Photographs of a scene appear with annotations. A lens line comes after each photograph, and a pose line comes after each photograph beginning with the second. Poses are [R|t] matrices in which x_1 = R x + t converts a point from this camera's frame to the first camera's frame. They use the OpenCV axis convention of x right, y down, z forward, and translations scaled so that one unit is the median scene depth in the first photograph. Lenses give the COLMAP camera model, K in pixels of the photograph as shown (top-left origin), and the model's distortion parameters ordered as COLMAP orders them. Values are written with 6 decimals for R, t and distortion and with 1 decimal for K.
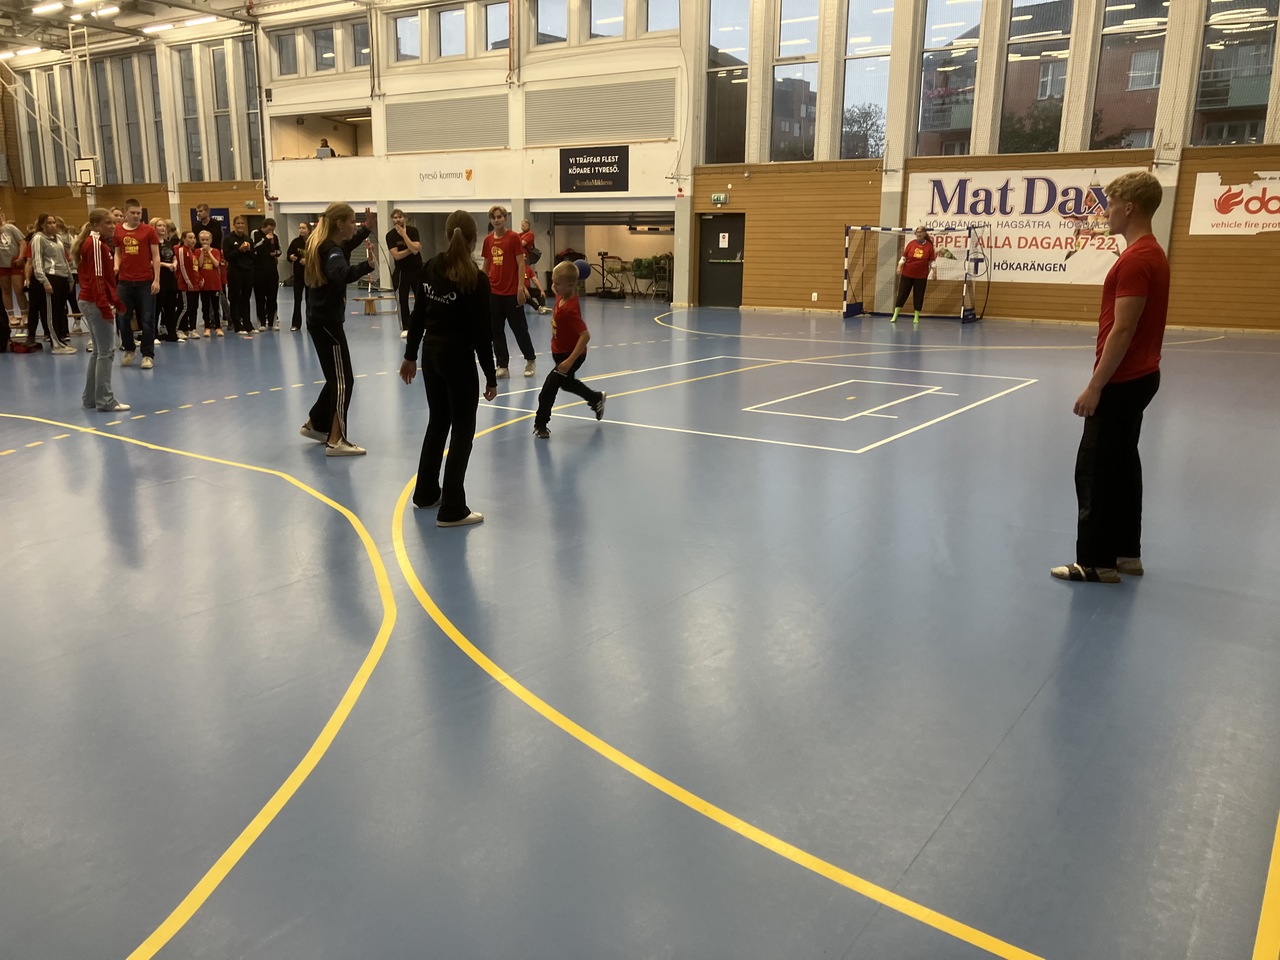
lens RADIAL K [[1044.9, 0, 656.6], [0, 1044.9, 447.1], [0, 0, 1]] dist [0.019179, -0.021179]
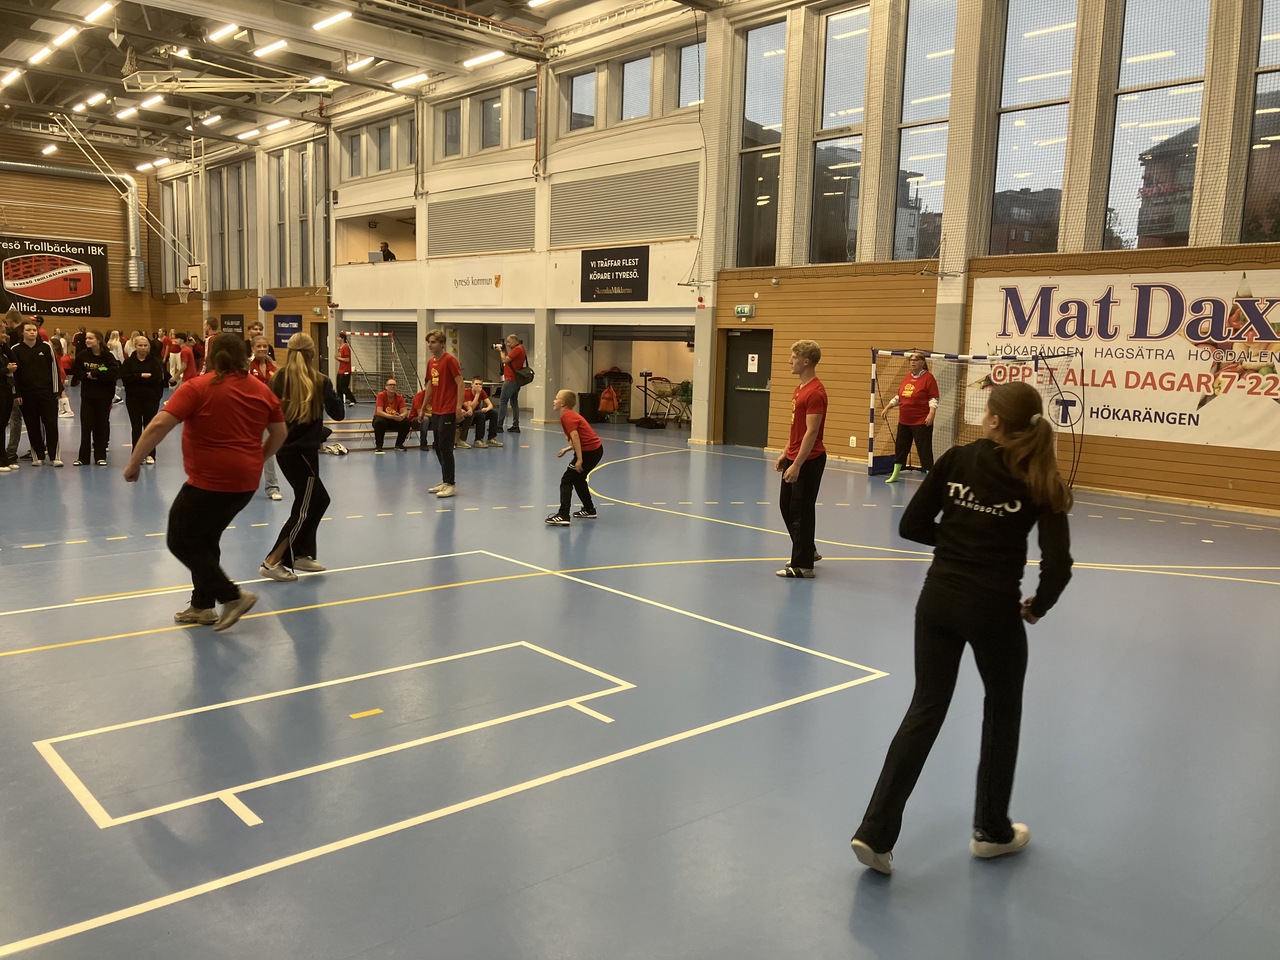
lens RADIAL K [[1044.9, 0, 634.5], [0, 1044.9, 459.9], [0, 0, 1]] dist [0.019179, -0.021179]
pose [[0.967282, 0.047903, -0.249139, 0.180007], [-0.070599, 0.994048, -0.082969, -0.056874], [0.243682, 0.097843, 0.964907, 0.240867]]
